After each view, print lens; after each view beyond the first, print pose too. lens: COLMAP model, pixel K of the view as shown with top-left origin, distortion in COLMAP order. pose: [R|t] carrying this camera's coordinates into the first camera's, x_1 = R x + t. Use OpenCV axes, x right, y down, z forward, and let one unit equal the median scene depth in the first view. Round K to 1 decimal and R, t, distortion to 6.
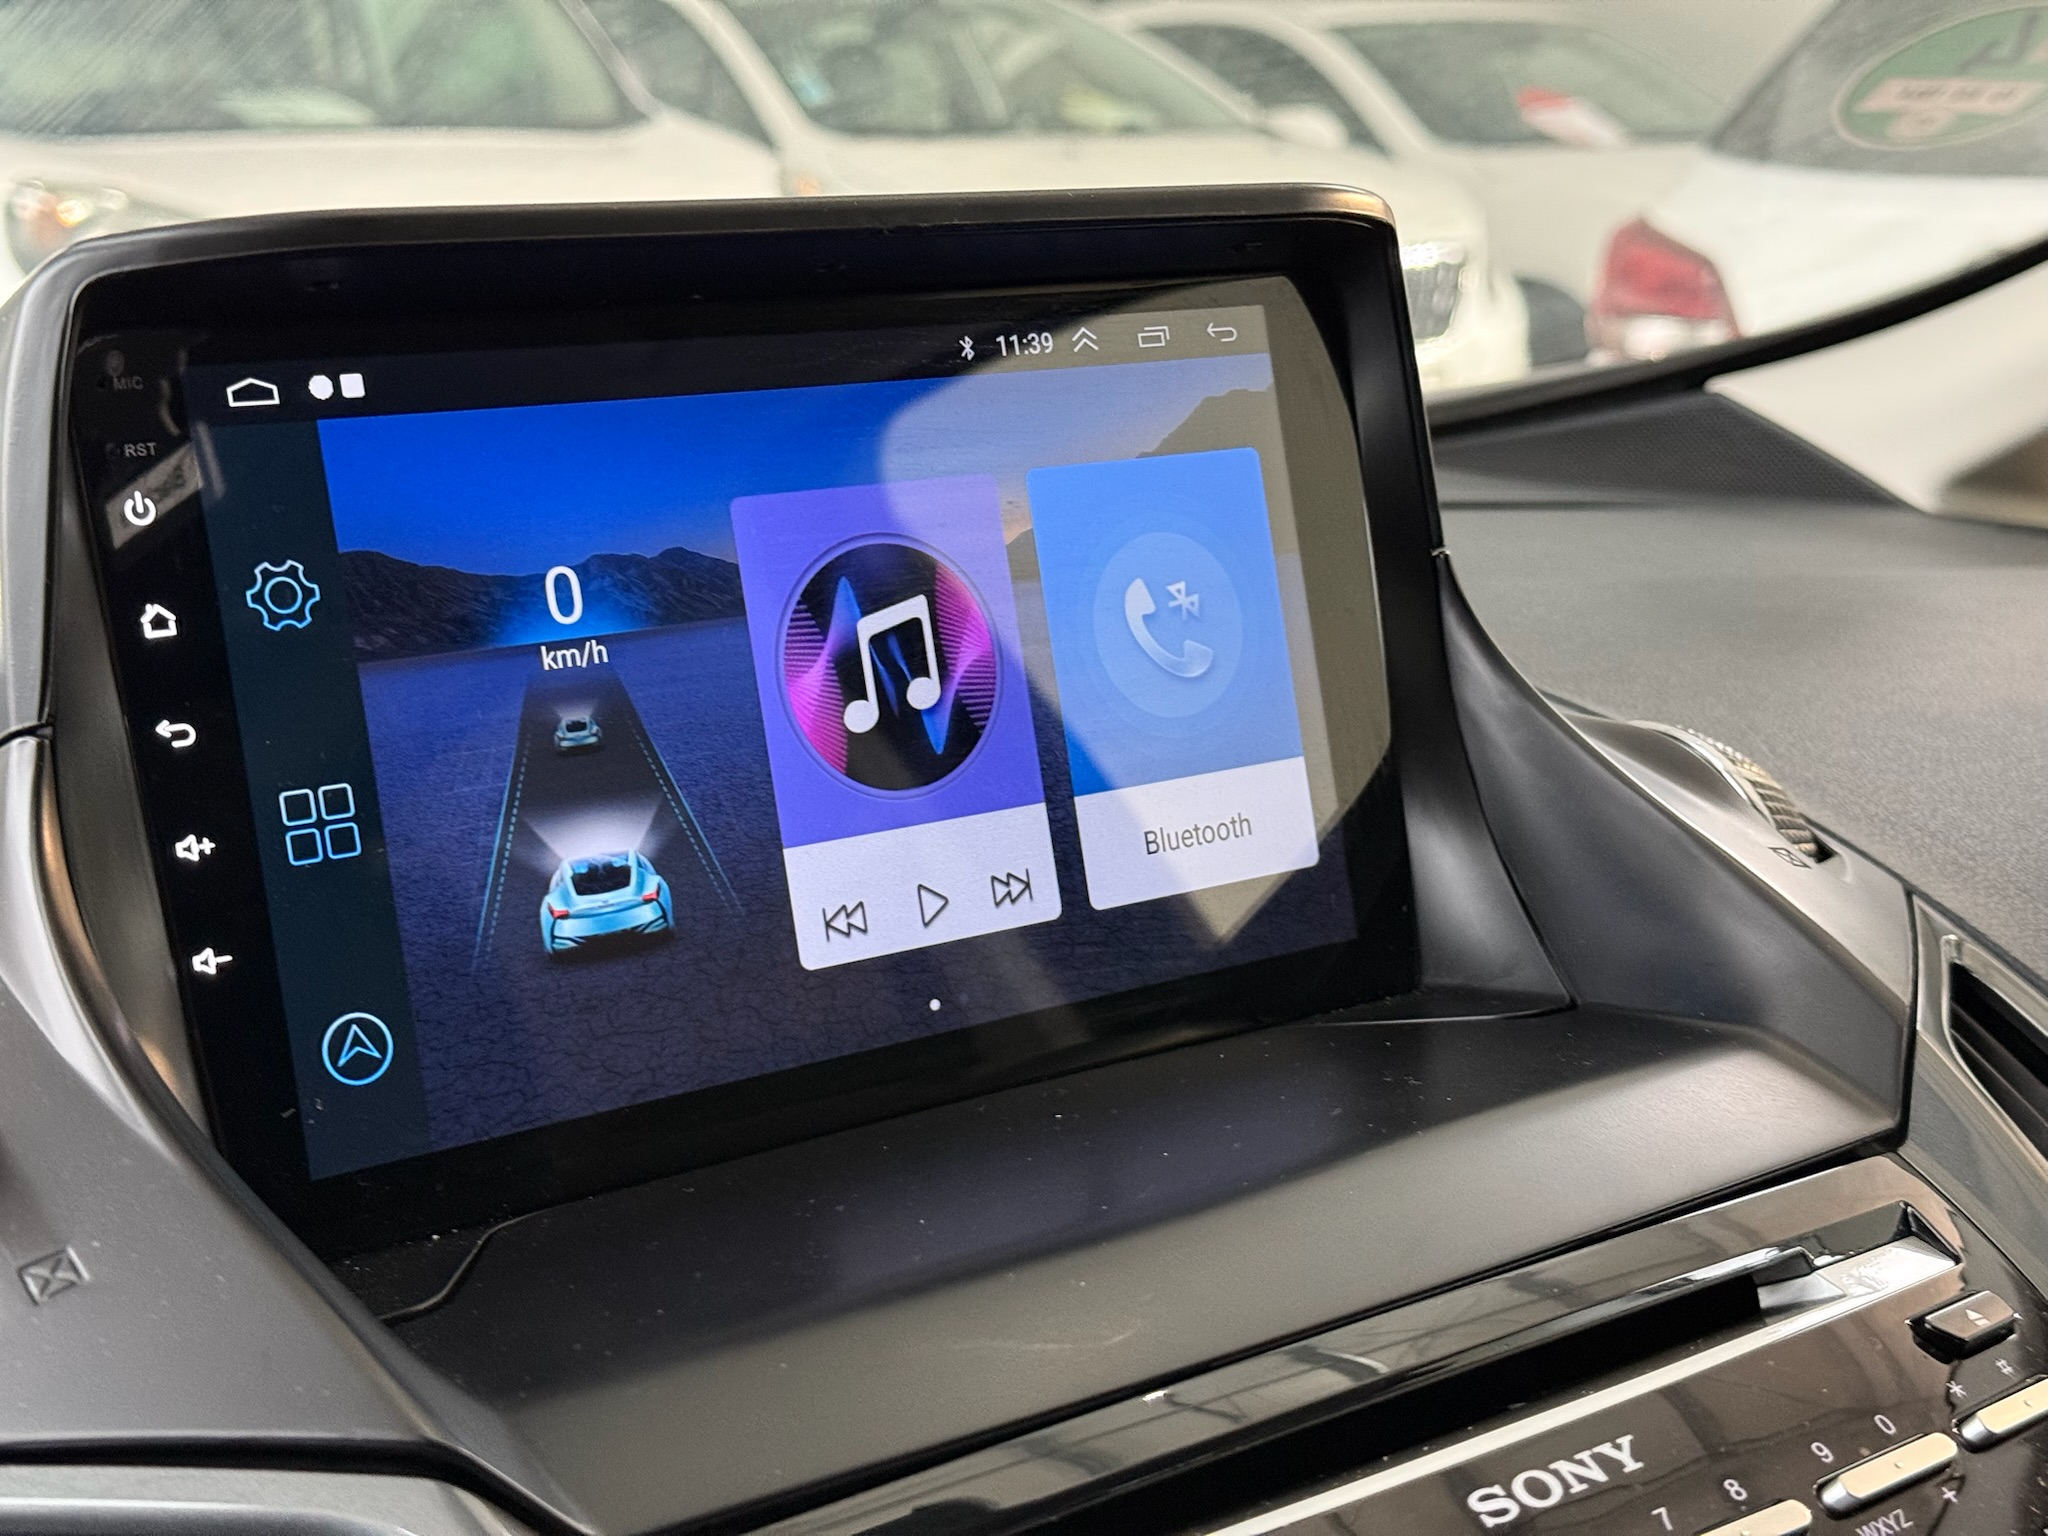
lens RADIAL K [[2899.4, 0, 1024.0], [0, 2899.4, 768.0], [0, 0, 1]] dist [0.173235, -0.331847]
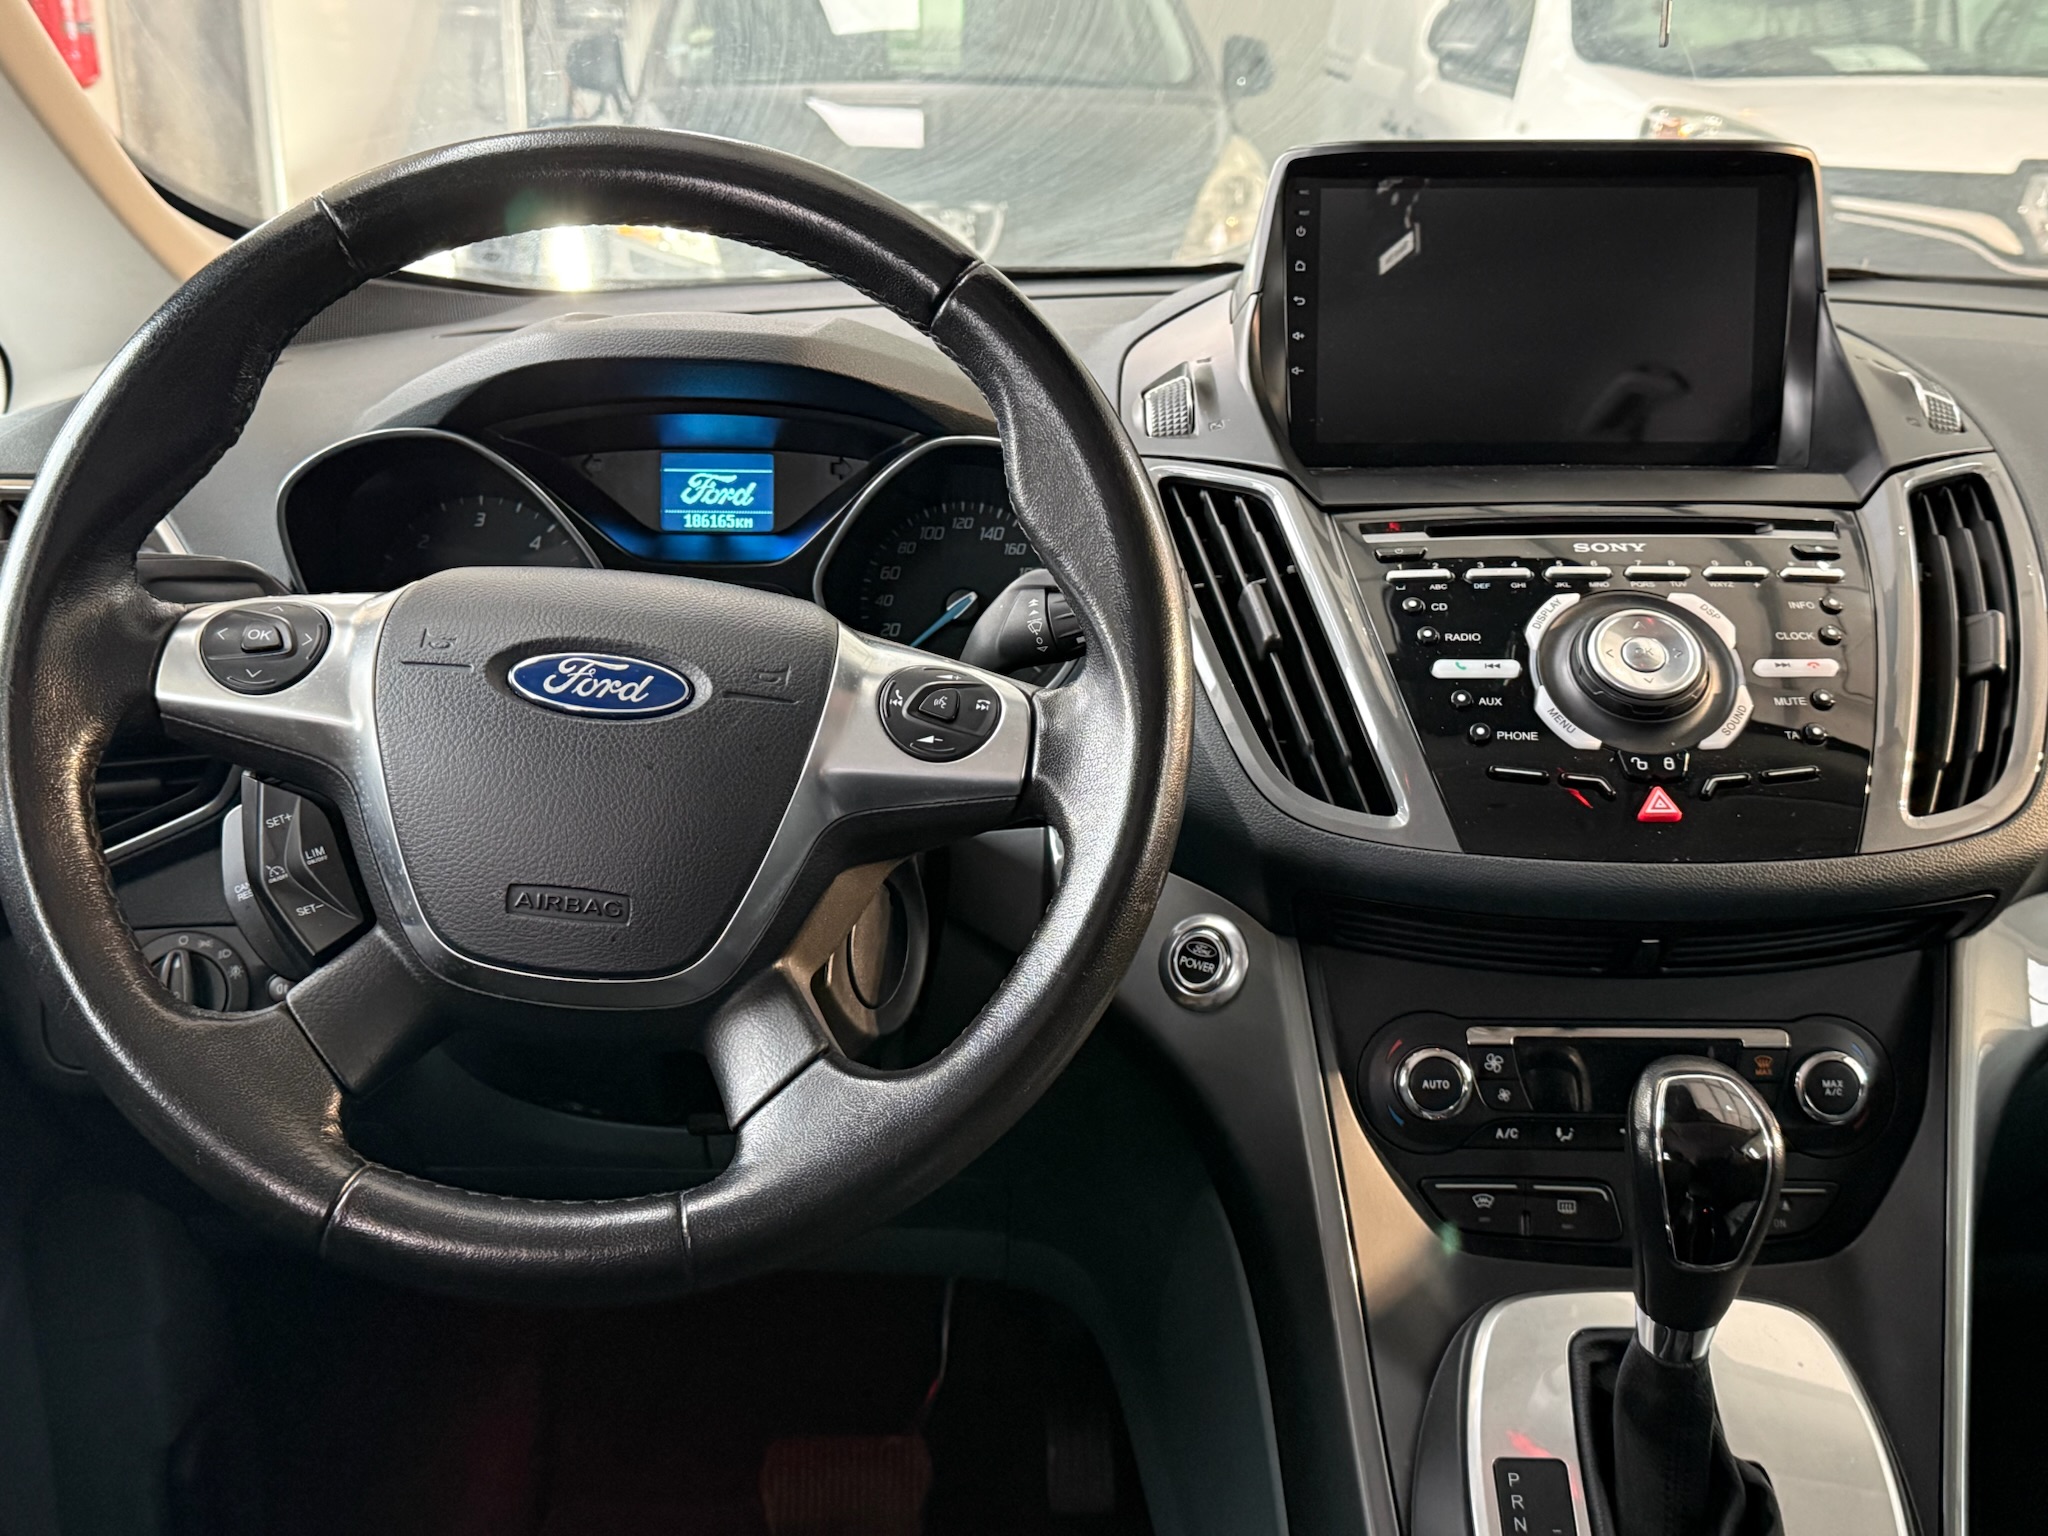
lens RADIAL K [[2202.6, 0, 1024.0], [0, 2202.6, 768.0], [0, 0, 1]] dist [0.200710, -0.488815]
pose [[0.812992, 0.193540, -0.549168, 0.820637], [-0.142723, 0.980609, 0.134302, 0.184906], [0.564512, -0.030808, 0.824850, -1.111417]]
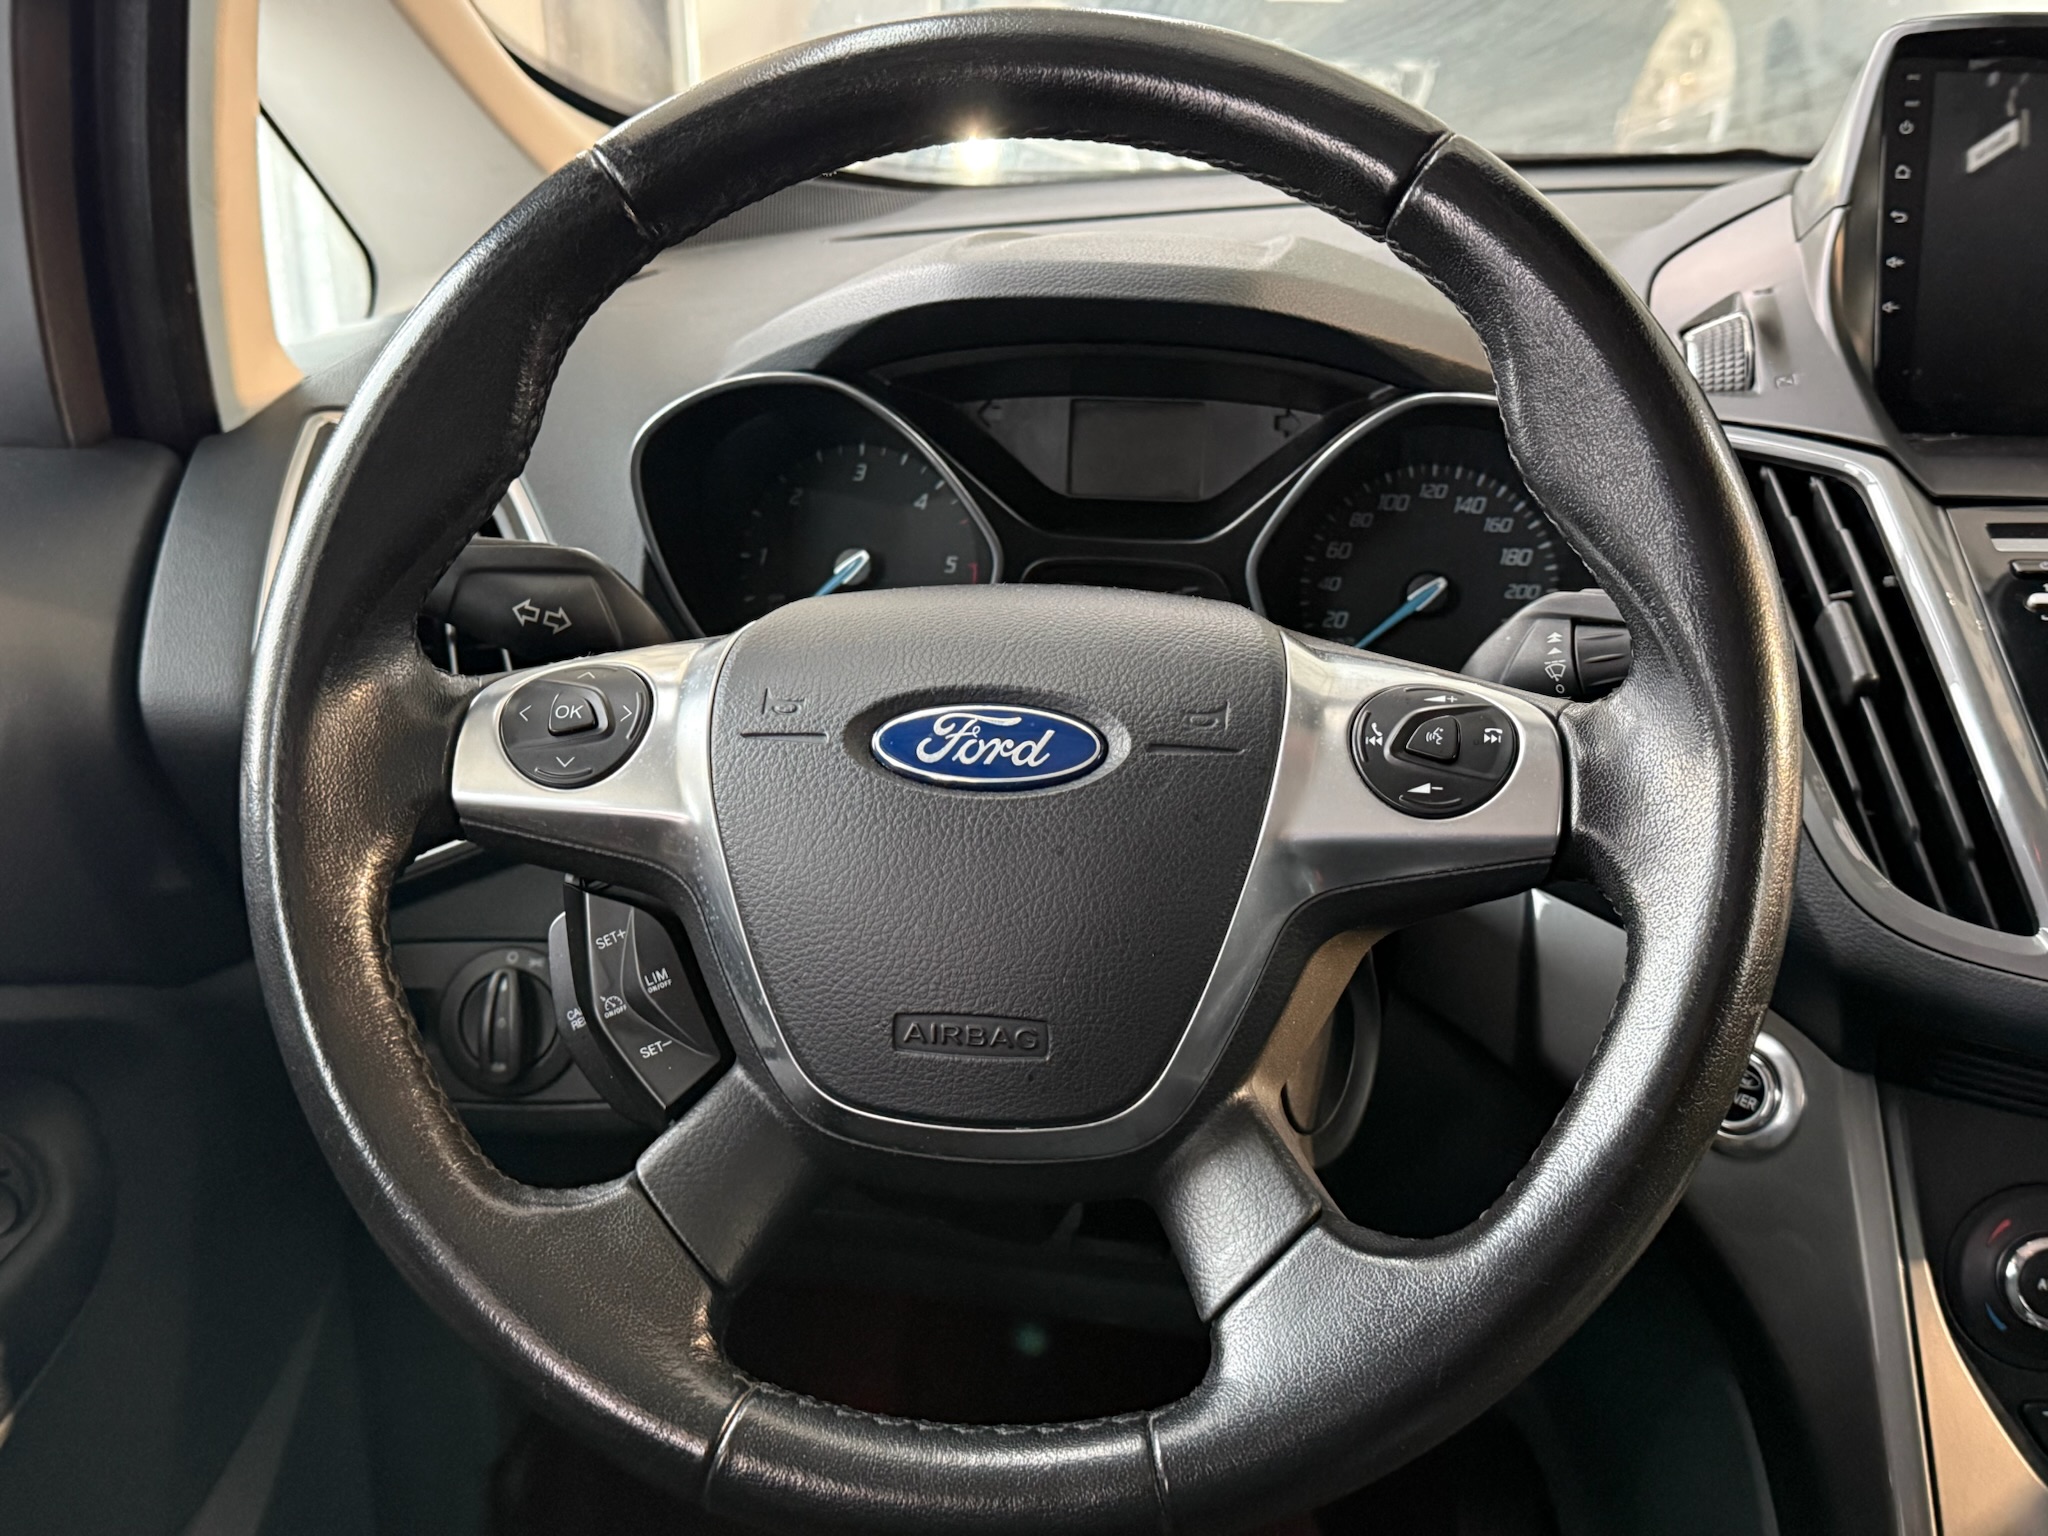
lens RADIAL K [[2202.6, 0, 1024.0], [0, 2202.6, 768.0], [0, 0, 1]] dist [0.200710, -0.488815]
pose [[0.700067, 0.266123, -0.662634, 0.528519], [-0.160084, 0.962830, 0.217558, 0.127769], [0.695901, -0.046228, 0.716648, -0.845279]]
